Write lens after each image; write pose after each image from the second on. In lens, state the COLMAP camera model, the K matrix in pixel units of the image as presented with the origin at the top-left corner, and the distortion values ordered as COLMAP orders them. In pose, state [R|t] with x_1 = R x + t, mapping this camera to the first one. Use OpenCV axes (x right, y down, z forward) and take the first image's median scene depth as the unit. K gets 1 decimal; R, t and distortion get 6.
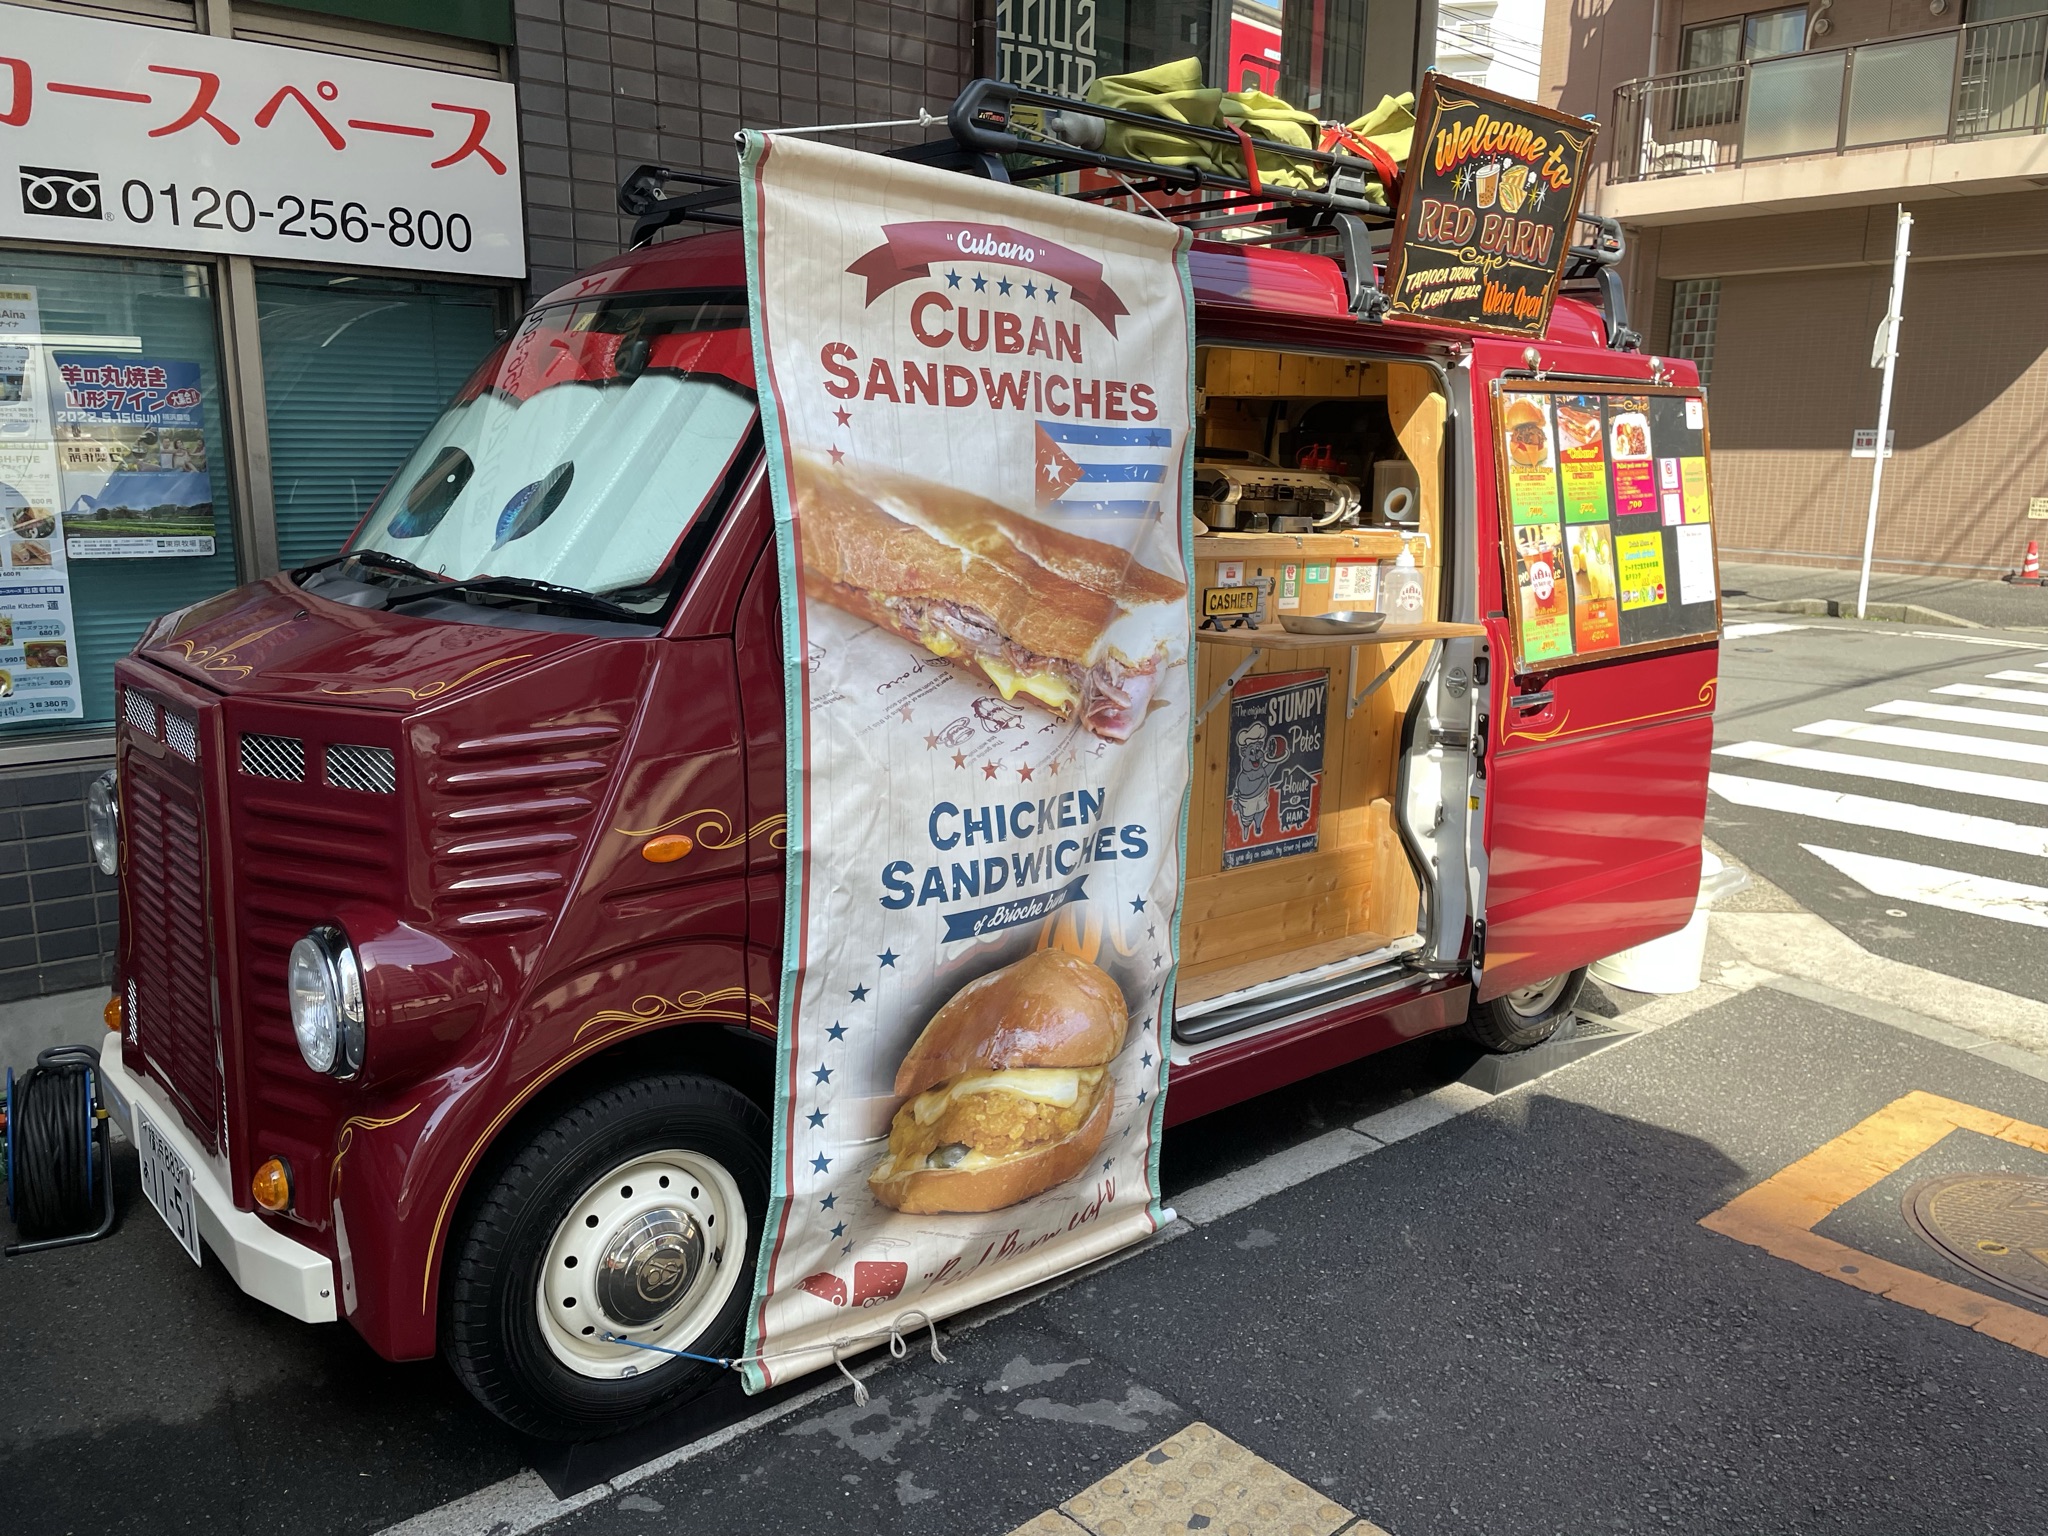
lens RADIAL K [[1556.2, 0, 1029.1], [0, 1556.2, 760.1], [0, 0, 1]] dist [0.080851, -0.102622]
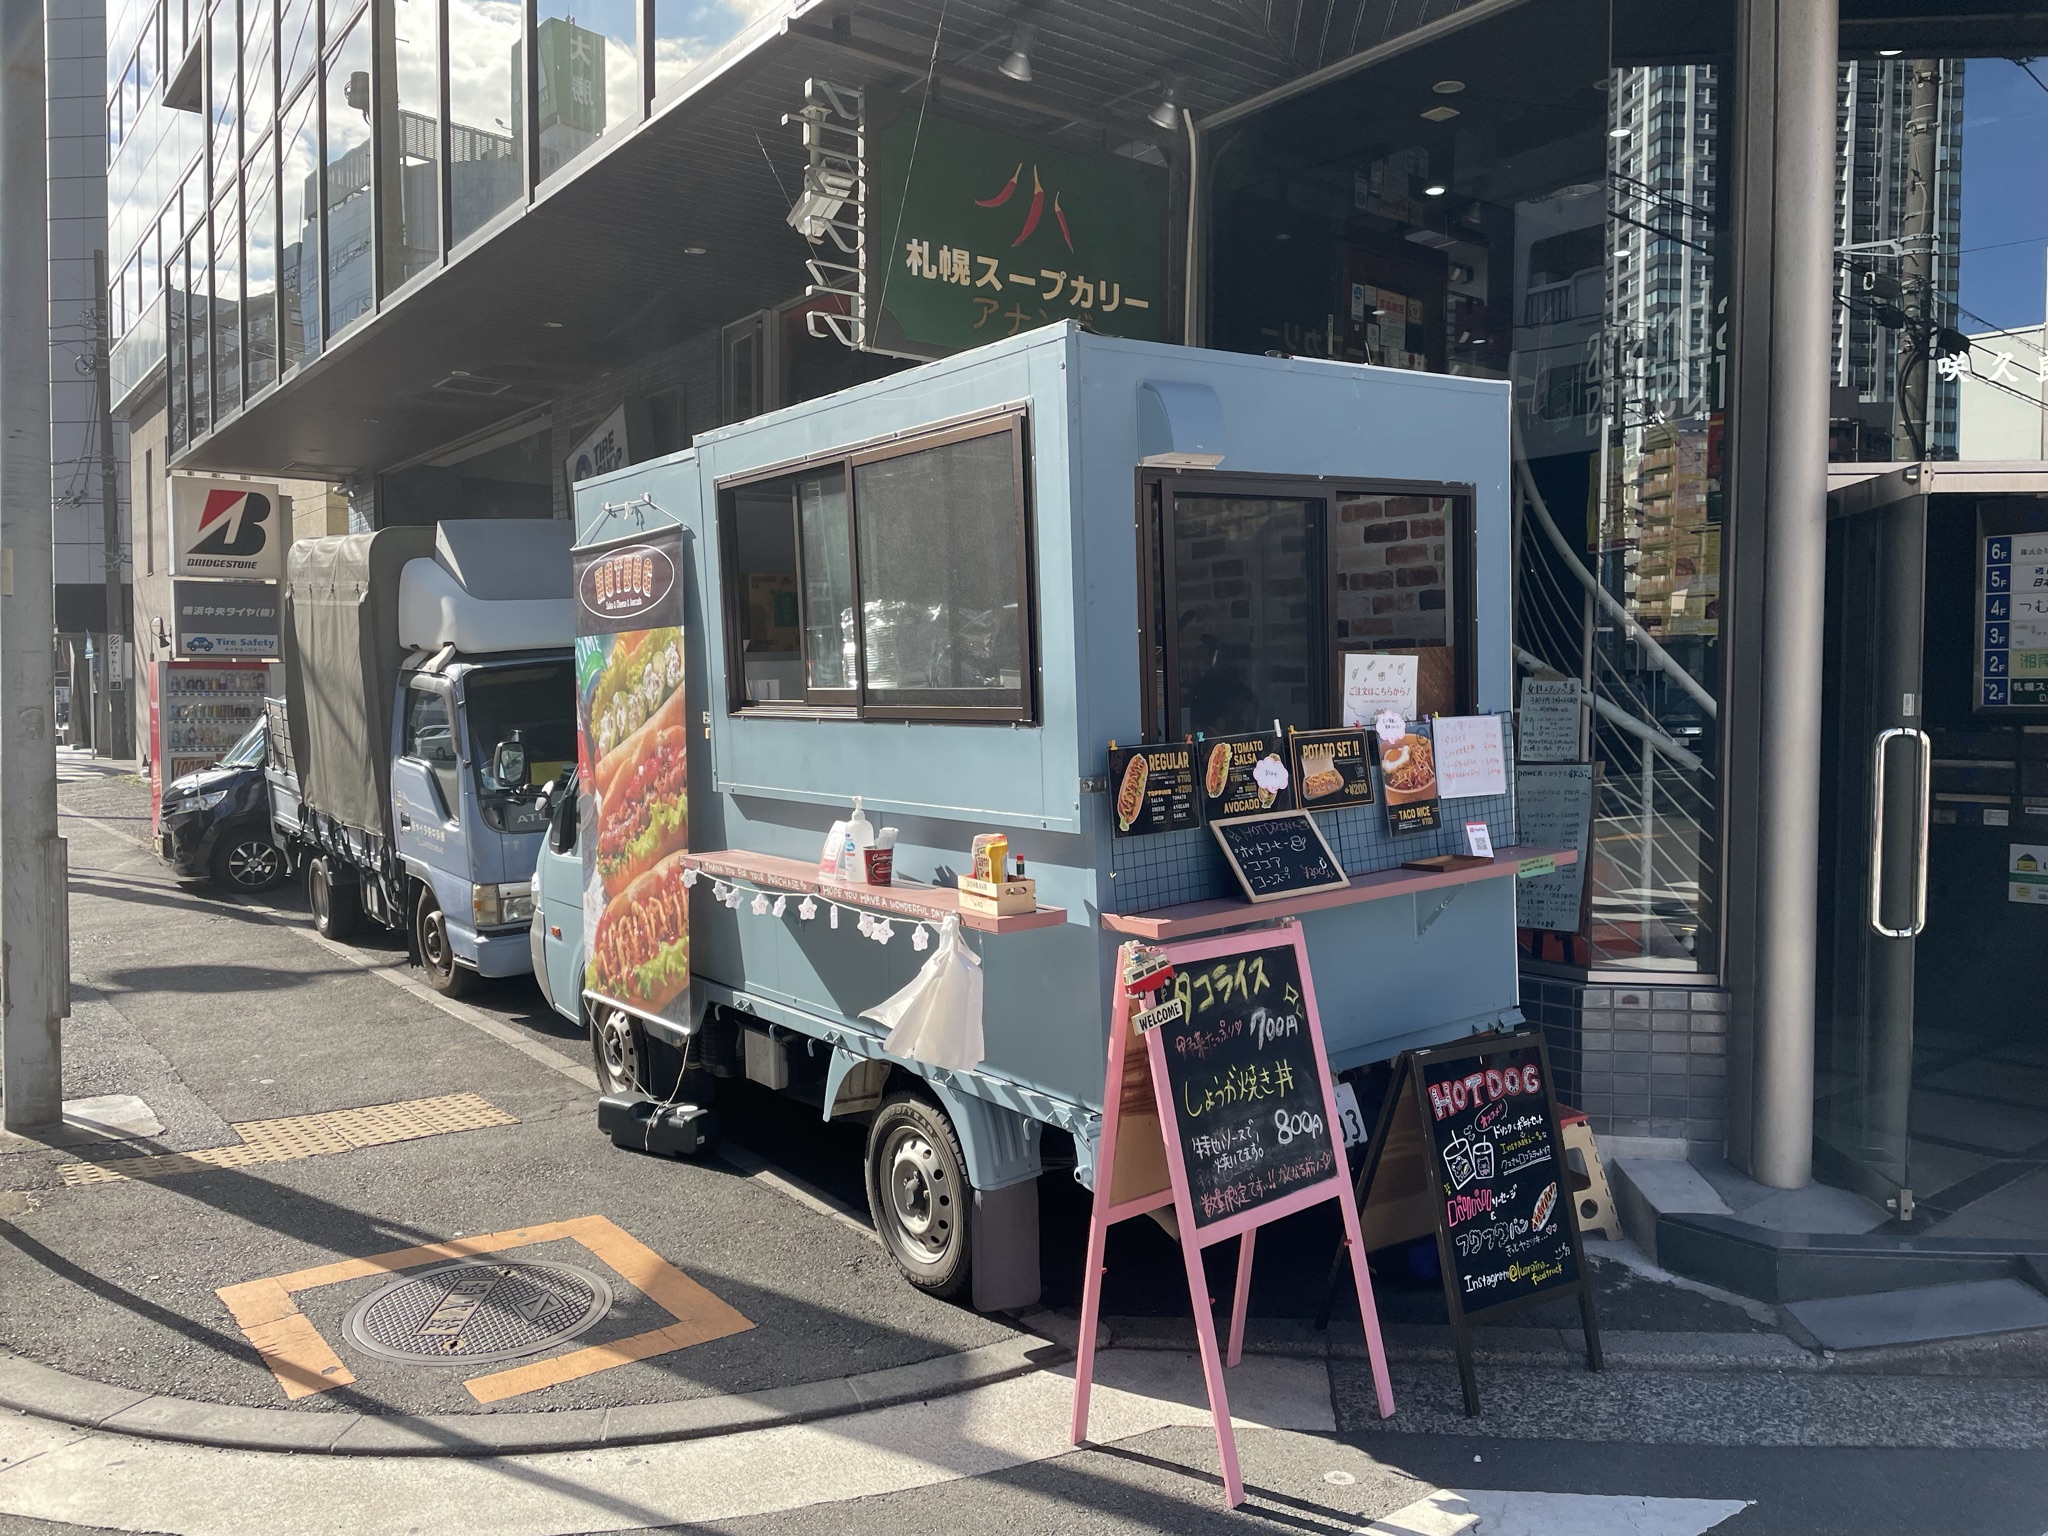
lens RADIAL K [[1551.9, 0, 1024.0], [0, 1551.9, 768.0], [0, 0, 1]] dist [0.092157, -0.104219]
pose [[-0.063608, 0.020650, -0.997761, 1.026283], [-0.205589, 0.978070, 0.033349, -0.157423], [0.976569, 0.207250, -0.057968, 0.721906]]
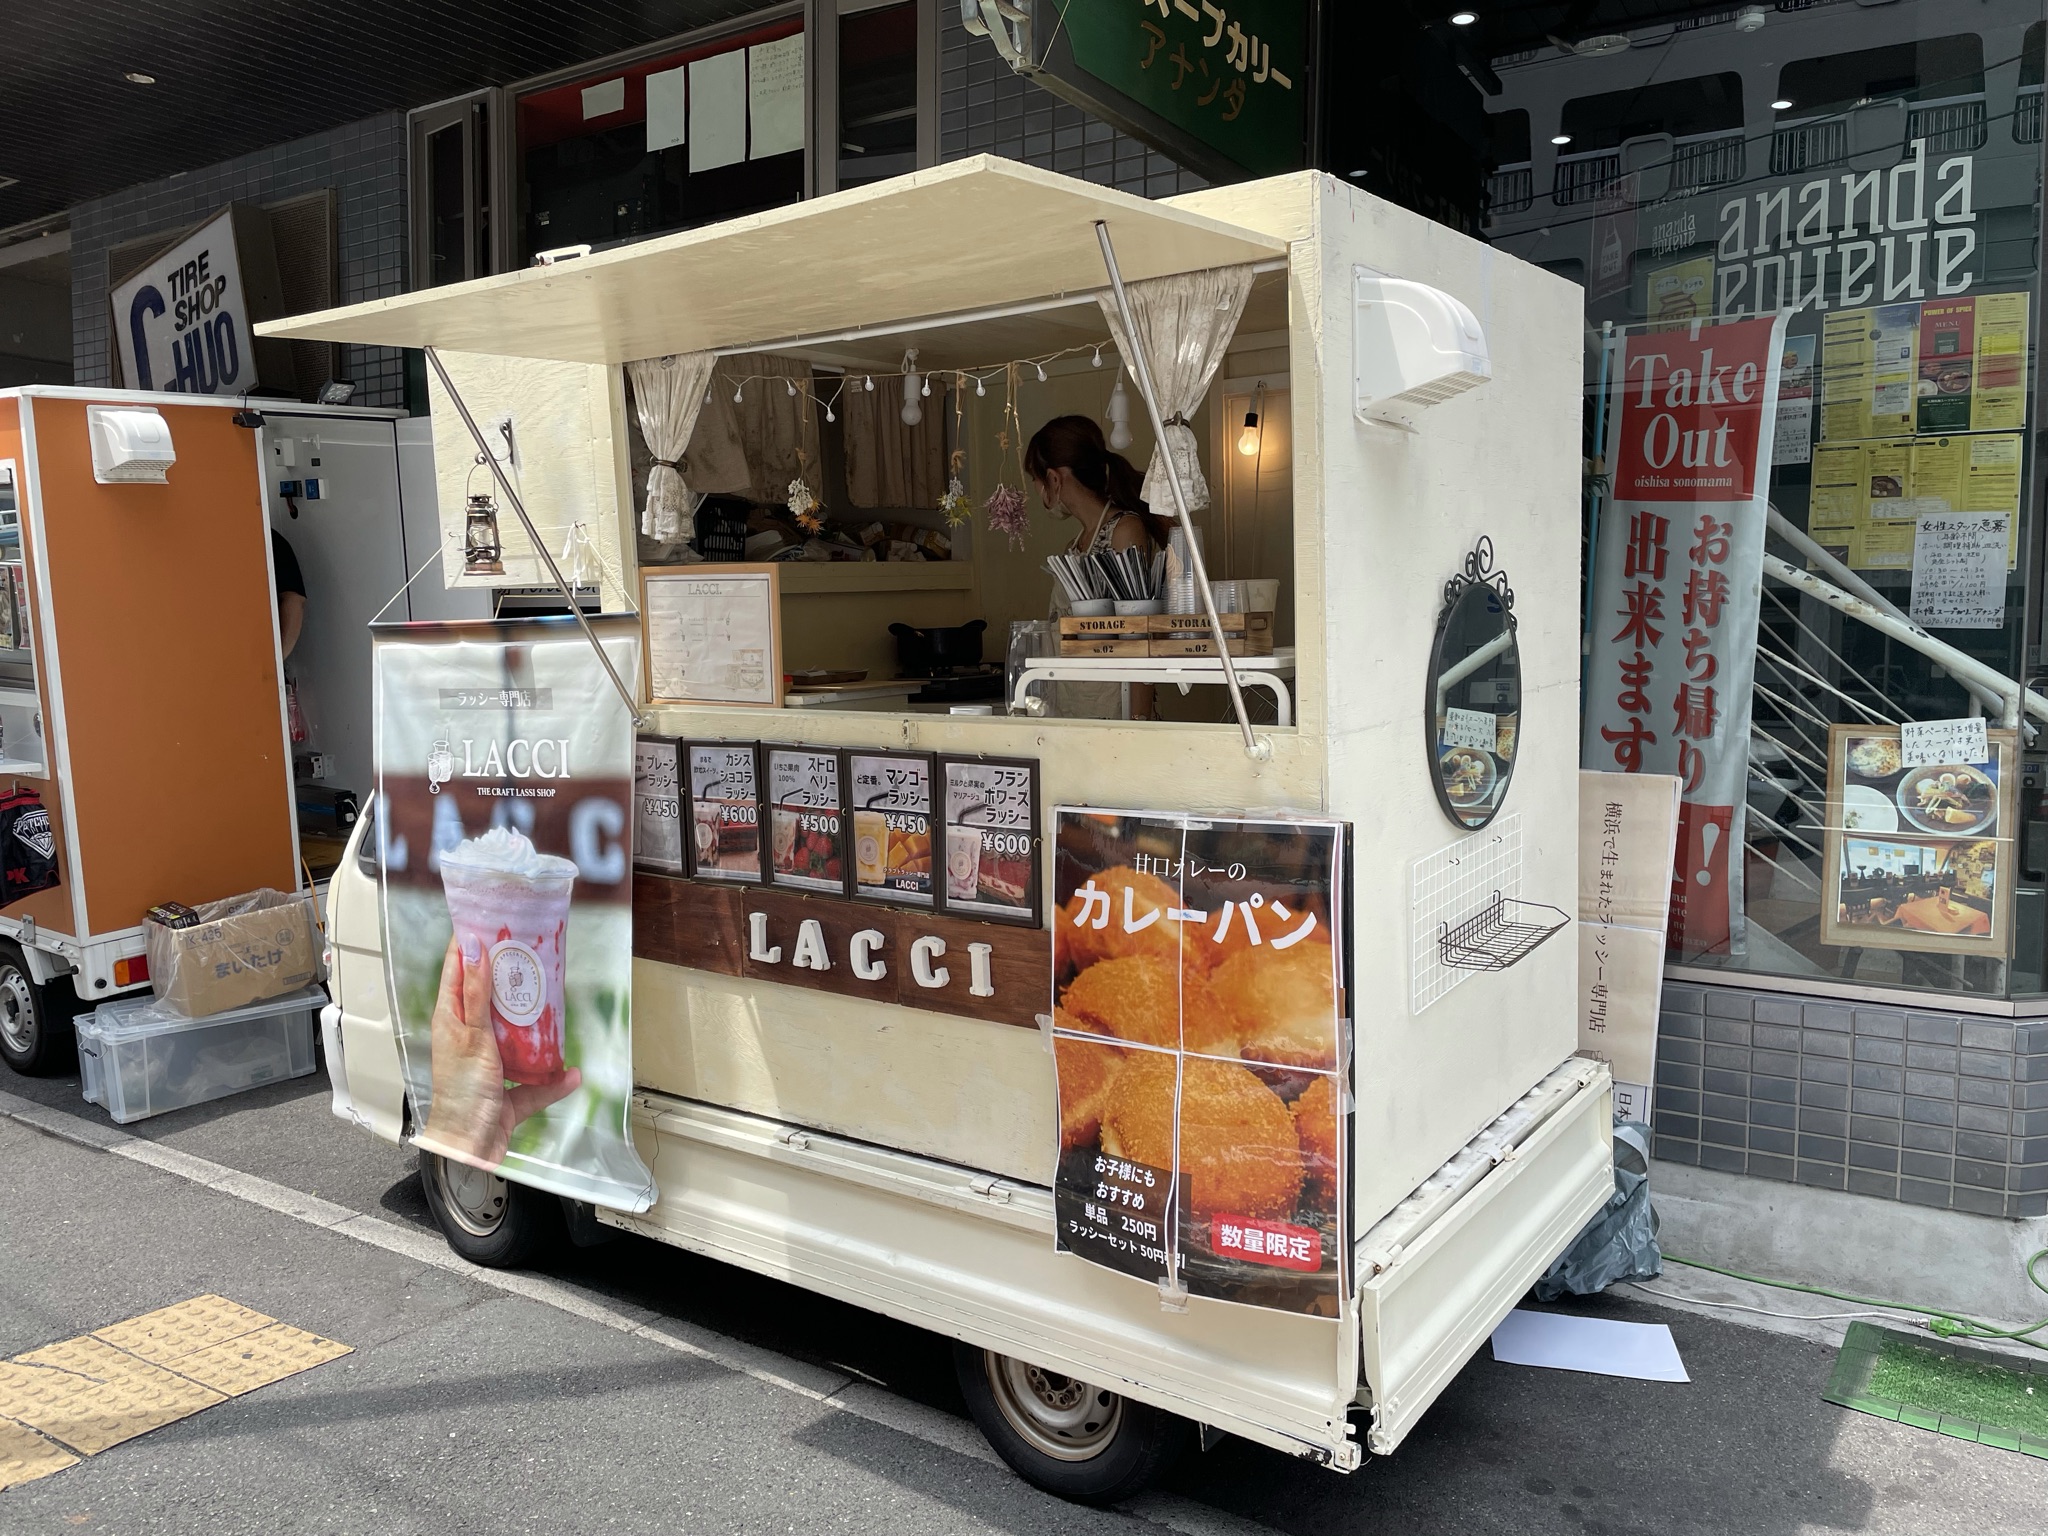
lens RADIAL K [[1556.2, 0, 1029.1], [0, 1556.2, 760.1], [0, 0, 1]] dist [0.080851, -0.102622]
pose [[0.281994, 0.046260, -0.958300, 0.679920], [-0.196848, 0.980377, -0.010600, -0.098145], [0.939005, 0.191628, 0.285567, 0.420371]]
